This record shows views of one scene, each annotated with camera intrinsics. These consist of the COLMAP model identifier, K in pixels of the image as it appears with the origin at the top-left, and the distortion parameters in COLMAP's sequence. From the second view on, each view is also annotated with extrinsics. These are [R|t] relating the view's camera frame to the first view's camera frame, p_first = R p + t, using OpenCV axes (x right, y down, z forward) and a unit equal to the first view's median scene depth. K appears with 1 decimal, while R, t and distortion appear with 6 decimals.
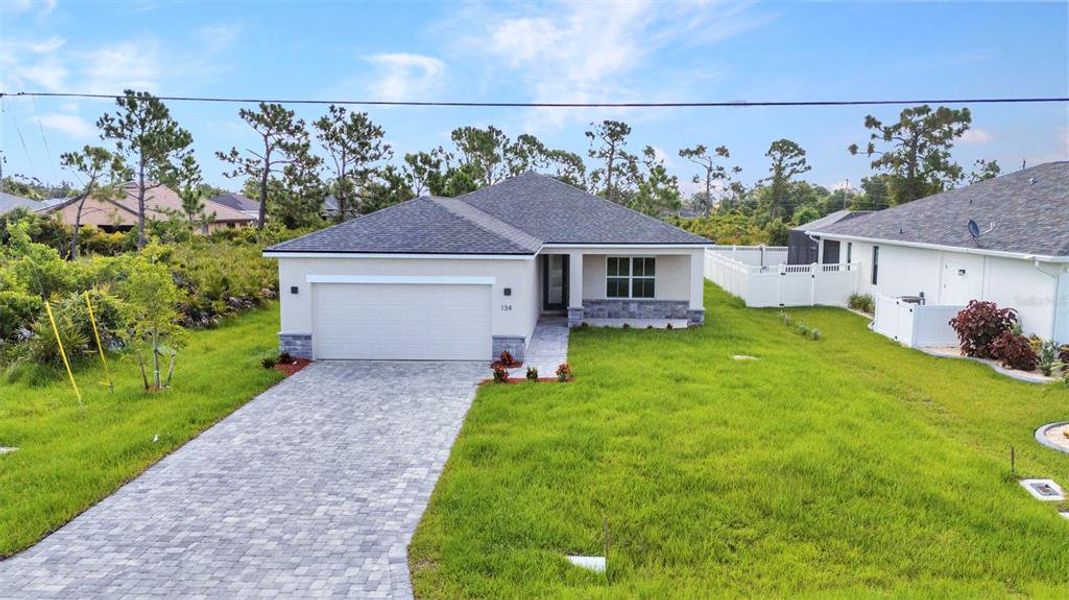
lens RADIAL K [[781.4, 0, 534.5], [0, 781.4, 300.0], [0, 0, 1]] dist [0.084499, -0.134895]
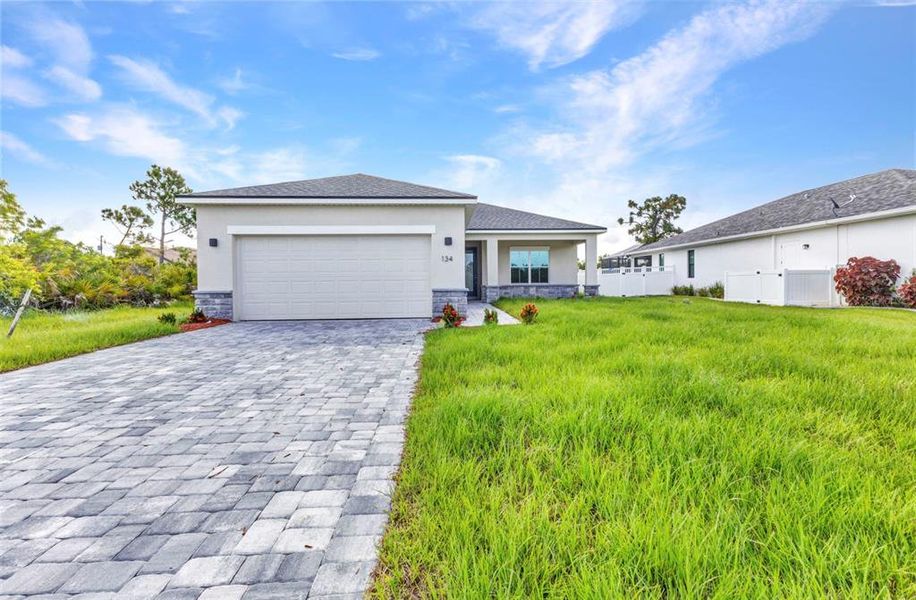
lens RADIAL K [[400.8, 0, 464.9], [0, 400.8, 287.0], [0, 0, 1]] dist [0.000437, -0.000030]
pose [[0.994681, -0.013858, 0.102072, -0.047662], [0.024616, 0.994177, -0.104907, 0.069789], [-0.100024, 0.106861, 0.989230, 0.385192]]
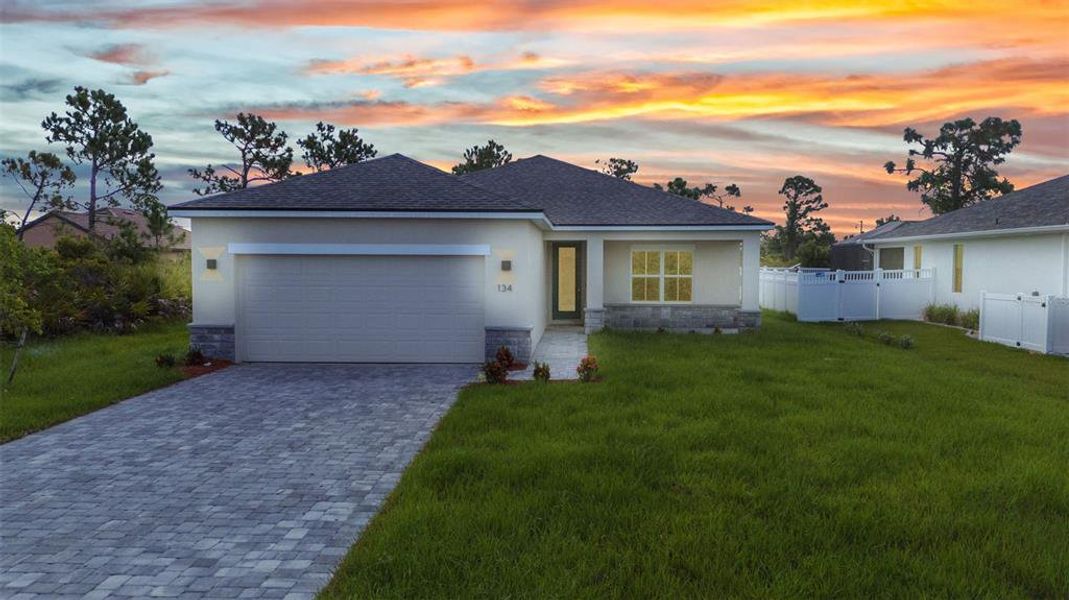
lens RADIAL K [[781.6, 0, 534.6], [0, 781.6, 300.1], [0, 0, 1]] dist [0.065471, -0.060185]
pose [[0.999995, 0.000826, -0.003027, -0.004746], [-0.001034, 0.997600, -0.069232, 0.052136], [0.002962, 0.069235, 0.997596, 0.208381]]
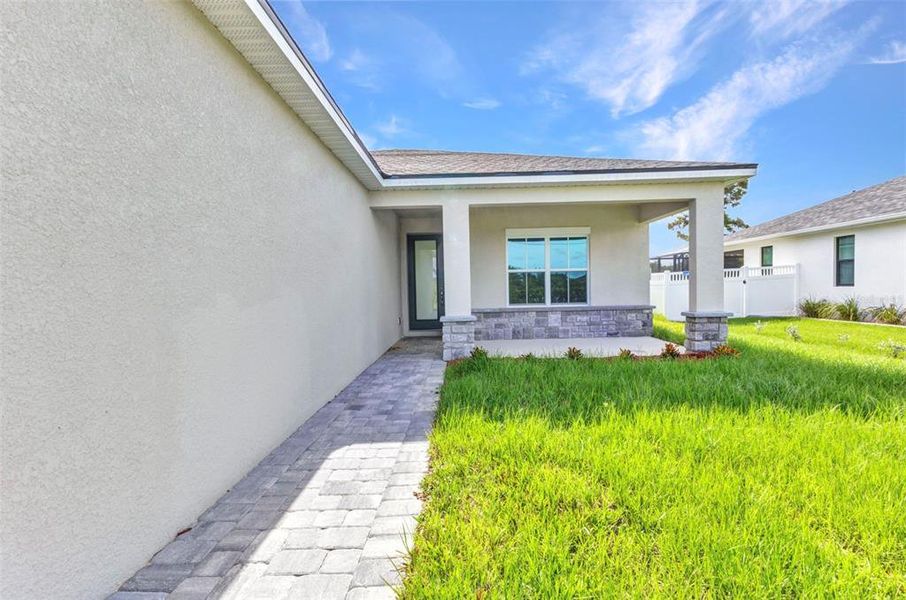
lens RADIAL K [[391.9, 0, 457.0], [0, 391.9, 298.0], [0, 0, 1]] dist [0.002574, 0.000076]
pose [[0.998712, -0.026818, 0.043078, 0.039831], [0.030726, 0.995214, -0.092767, 0.018703], [-0.040384, 0.093971, 0.994756, 0.717777]]
